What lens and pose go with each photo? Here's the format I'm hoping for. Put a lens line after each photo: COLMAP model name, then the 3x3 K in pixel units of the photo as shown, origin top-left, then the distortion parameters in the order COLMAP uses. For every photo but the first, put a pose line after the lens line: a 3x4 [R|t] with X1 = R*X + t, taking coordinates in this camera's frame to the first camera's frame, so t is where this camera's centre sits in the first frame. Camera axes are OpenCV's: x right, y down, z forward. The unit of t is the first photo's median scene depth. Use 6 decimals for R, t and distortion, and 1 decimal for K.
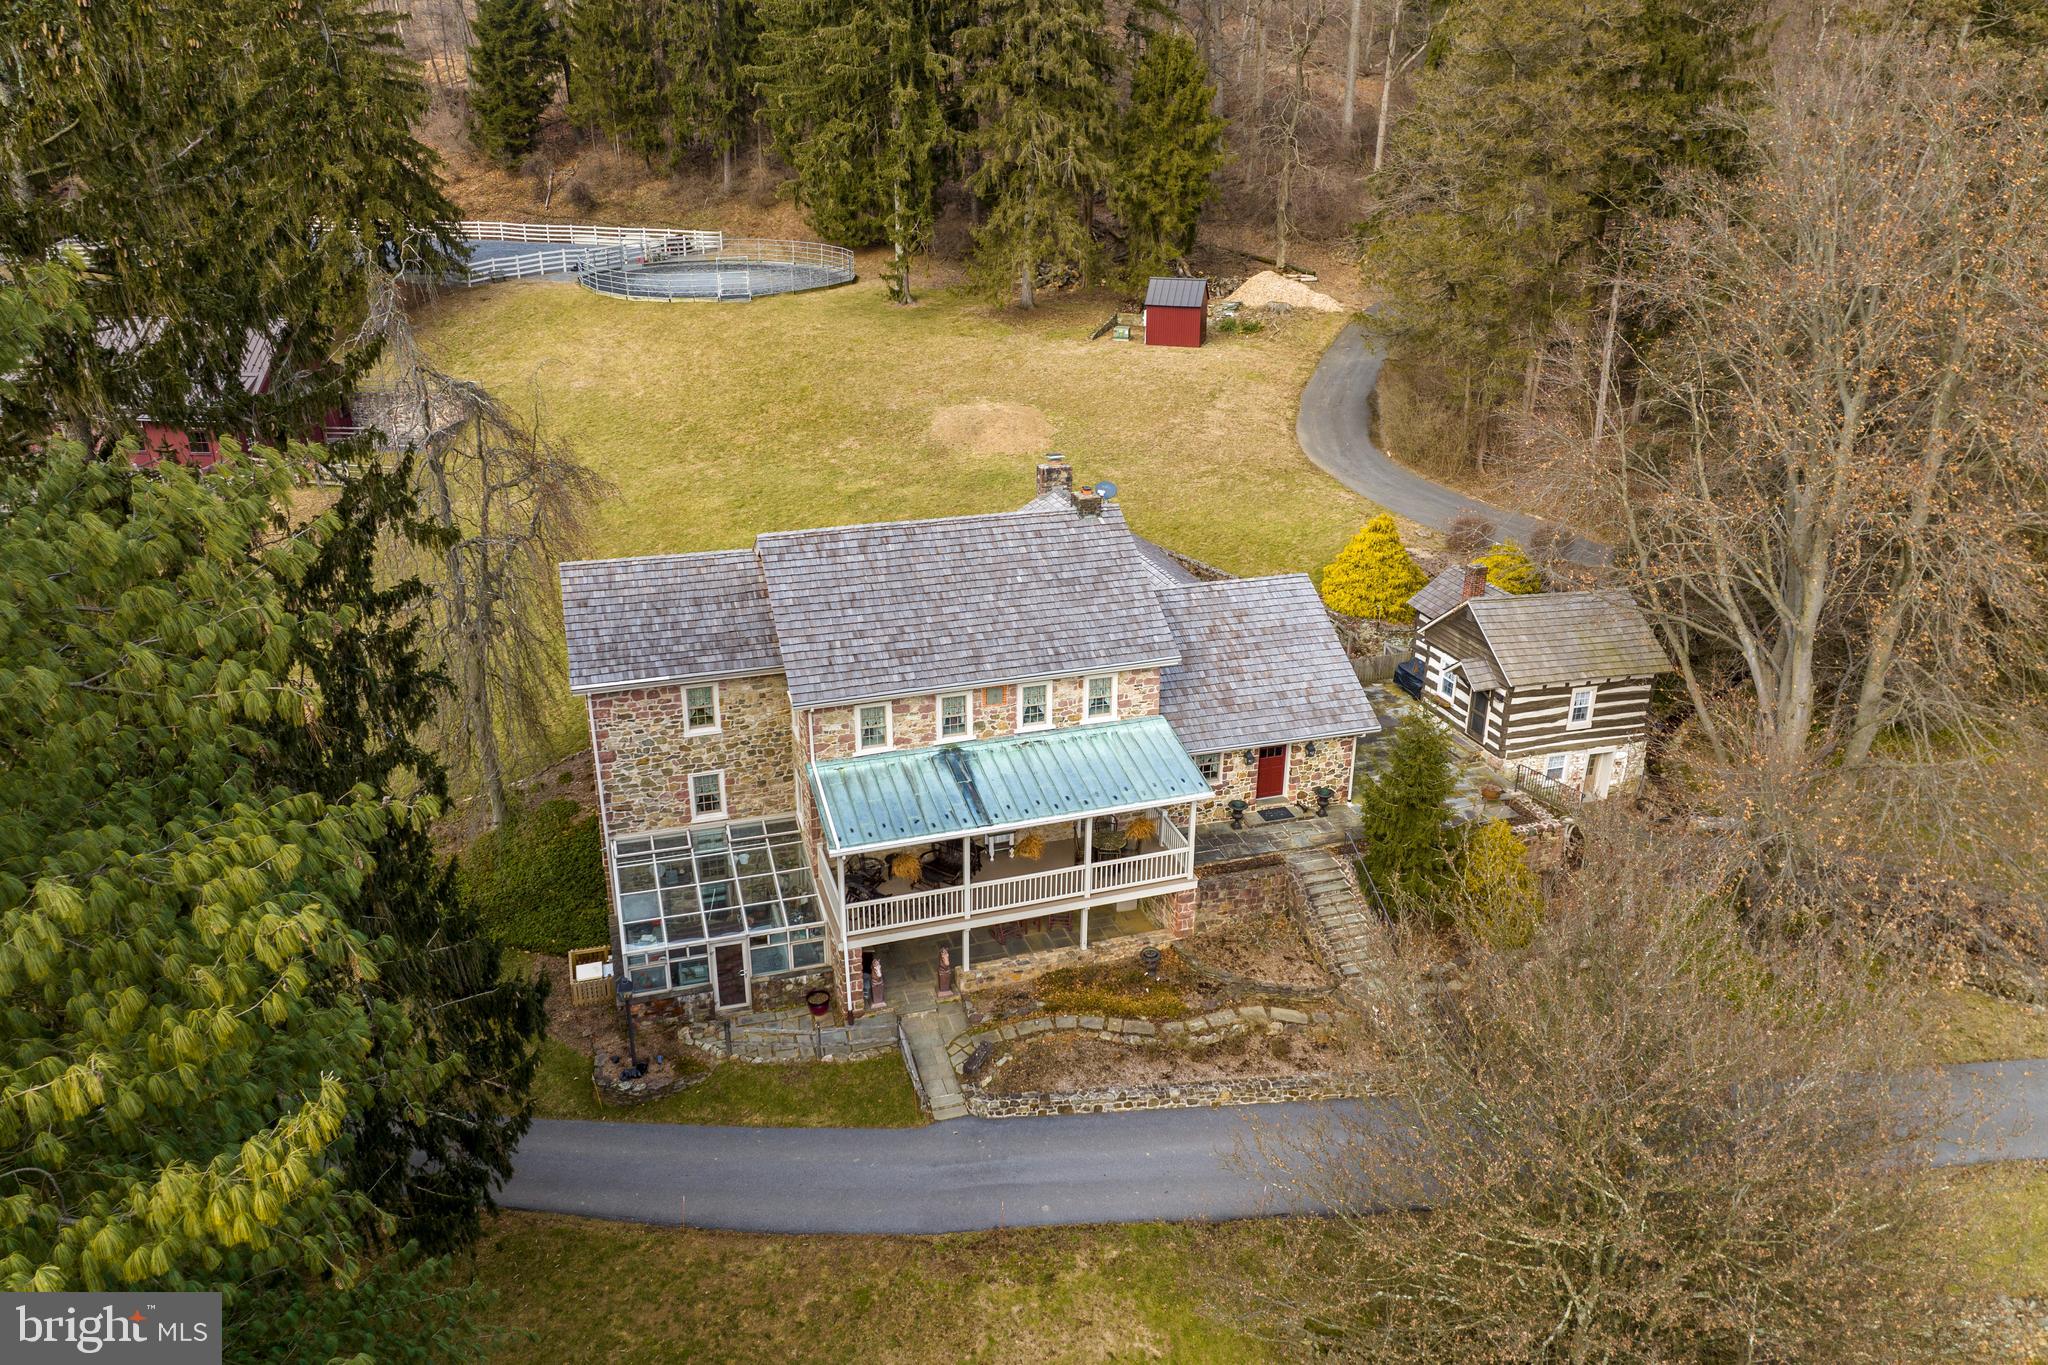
lens RADIAL K [[1444.5, 0, 1015.6], [0, 1444.5, 638.3], [0, 0, 1]] dist [-0.035569, -0.005041]
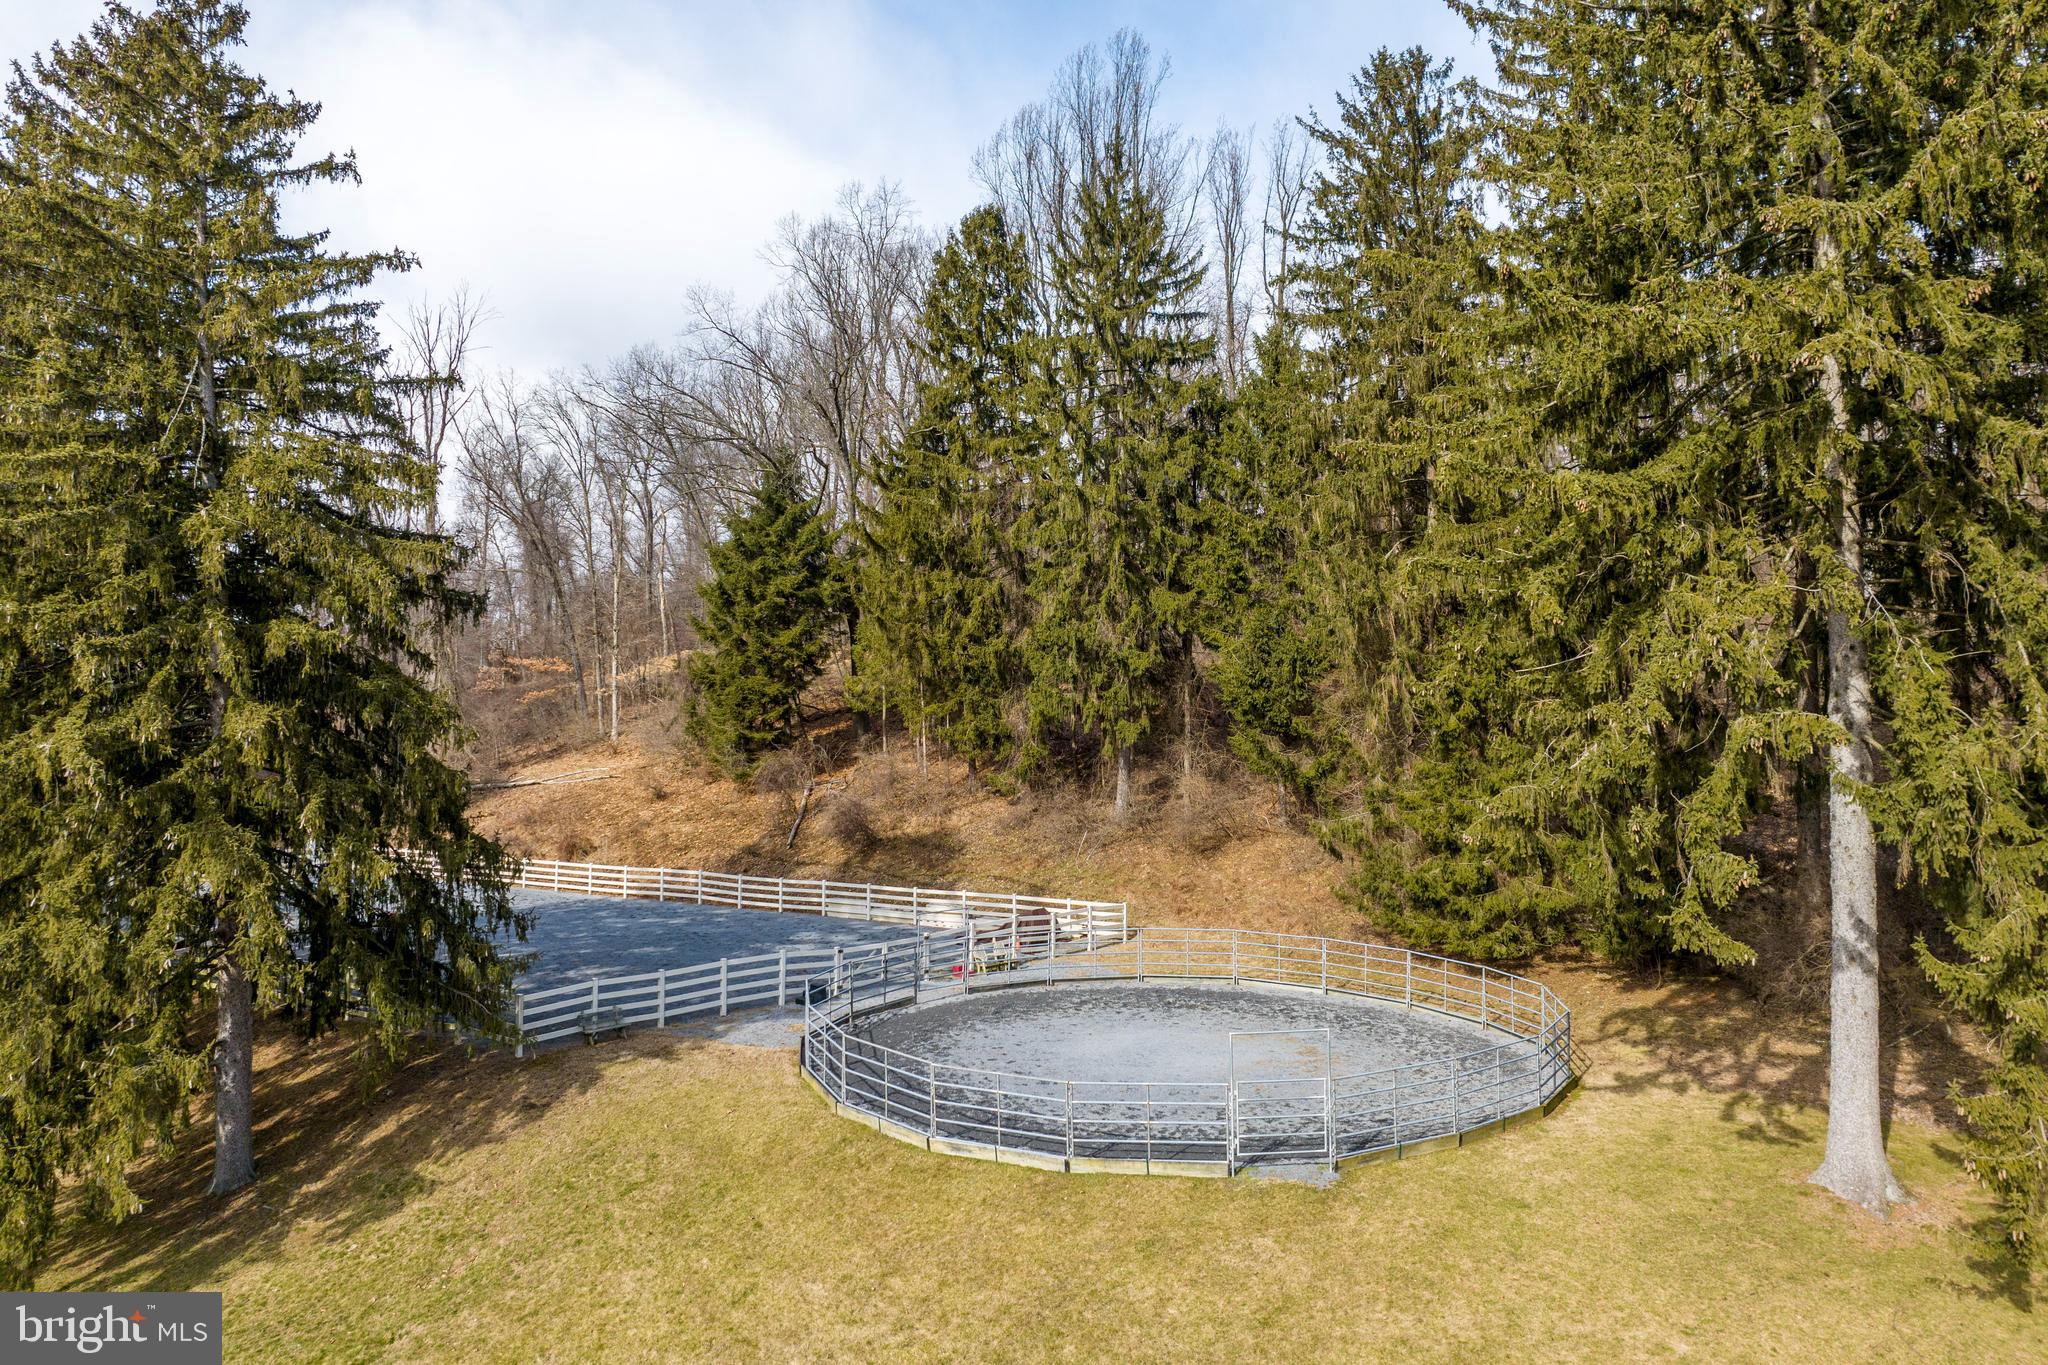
lens RADIAL K [[1444.5, 0, 1023.1], [0, 1444.5, 629.0], [0, 0, 1]] dist [-0.035569, -0.005041]
pose [[0.983691, -0.018185, -0.178946, -0.459861], [-0.058971, 0.907281, -0.416371, -0.501118], [0.169926, 0.420133, 0.891411, 1.620430]]
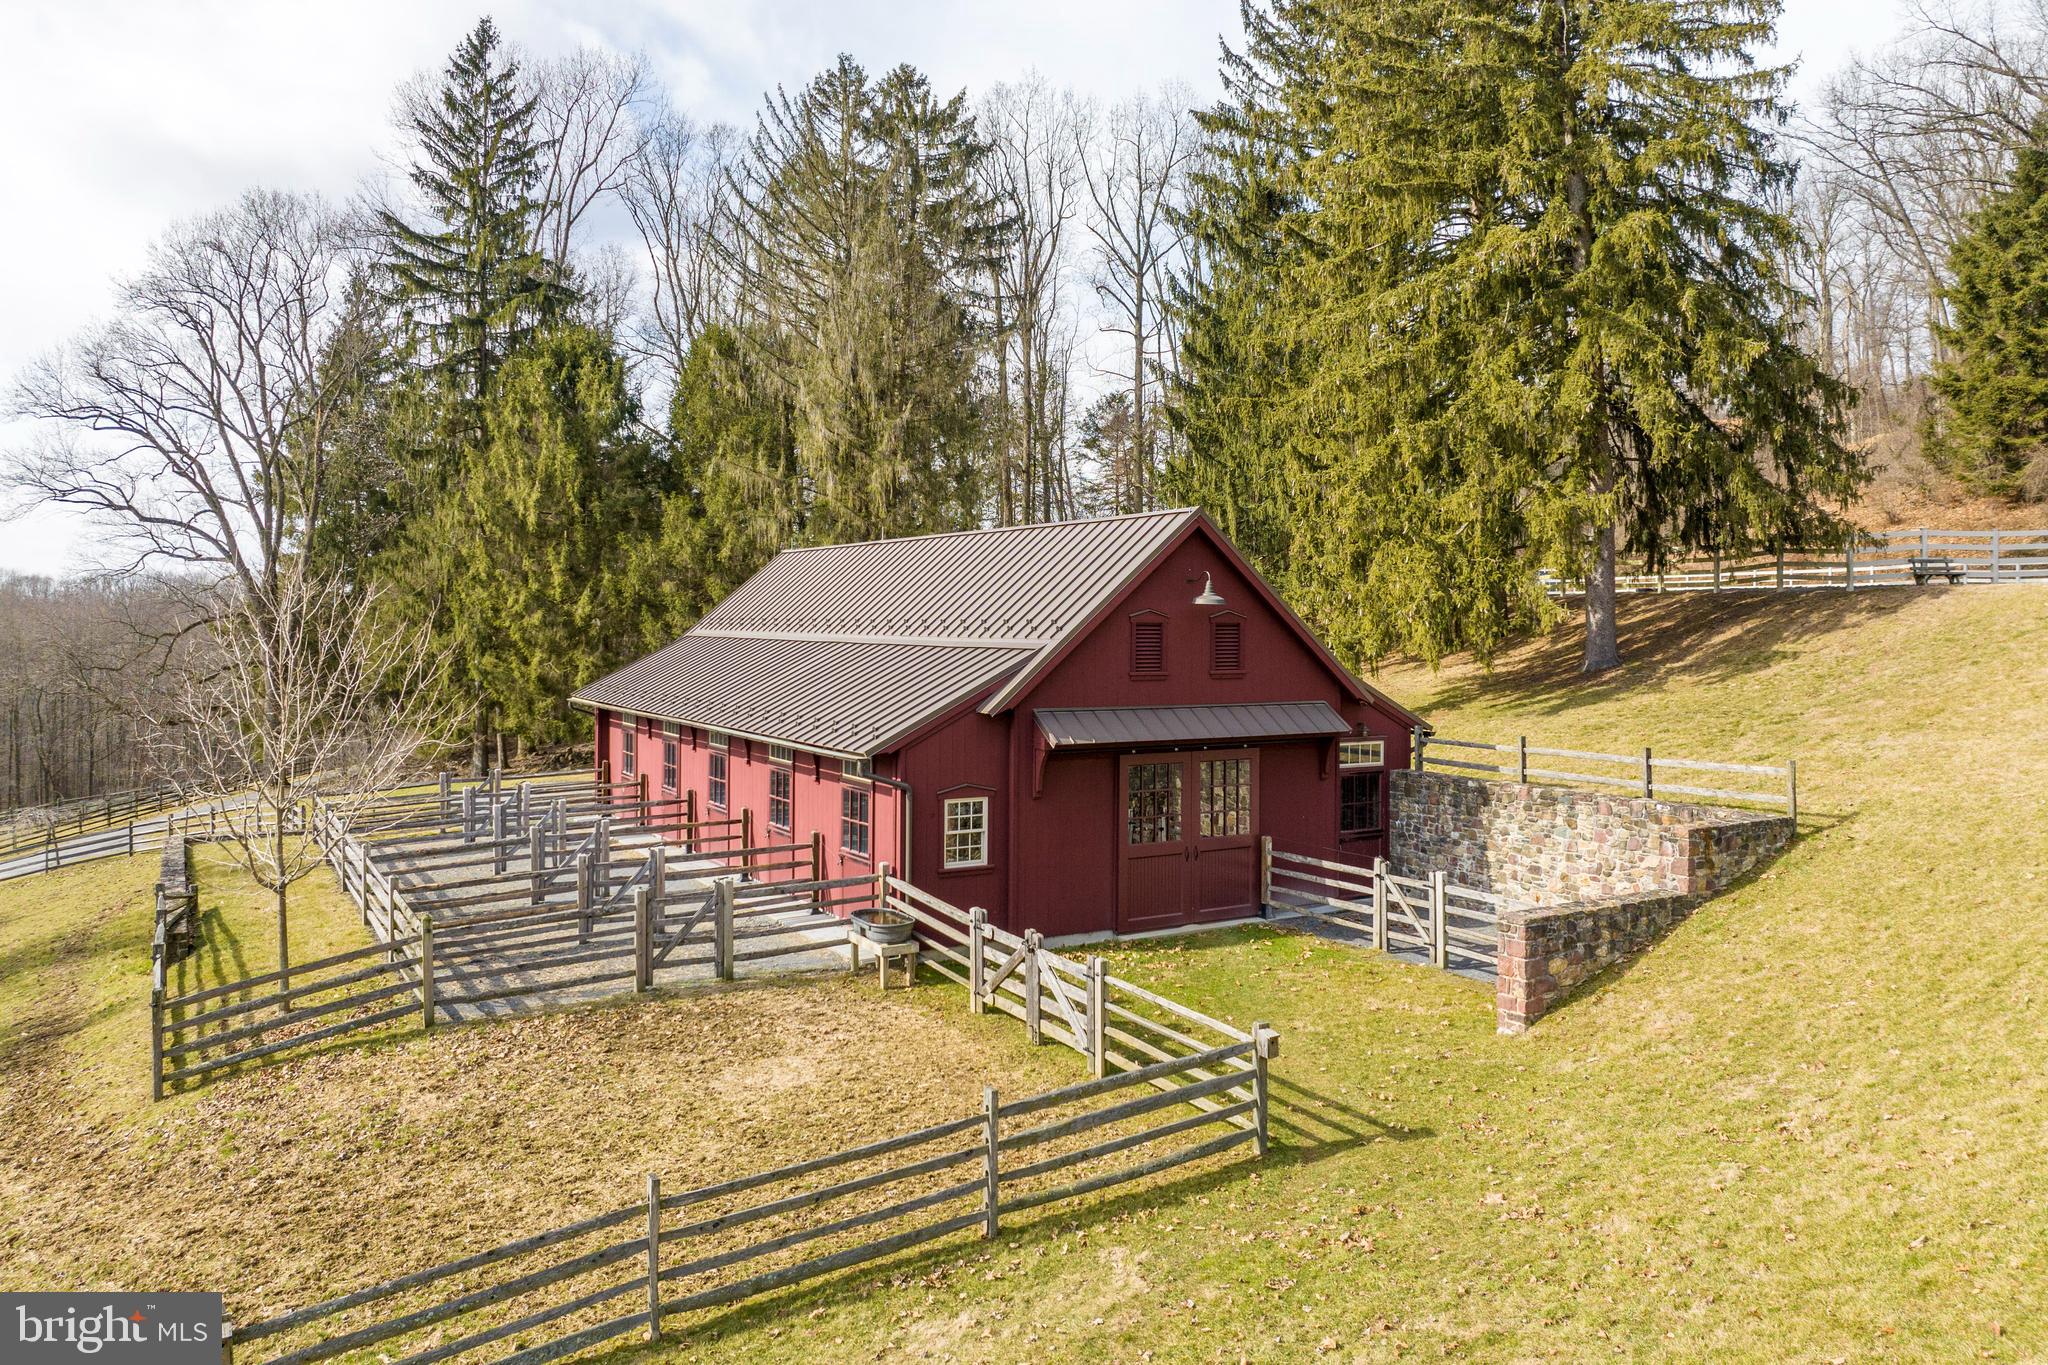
lens RADIAL K [[1444.5, 0, 1010.6], [0, 1444.5, 610.4], [0, 0, 1]] dist [-0.035569, -0.005041]
pose [[0.597284, -0.008379, -0.801986, -0.520974], [-0.285001, 0.932465, -0.221998, -0.224701], [0.749684, 0.361163, 0.554558, 1.553718]]
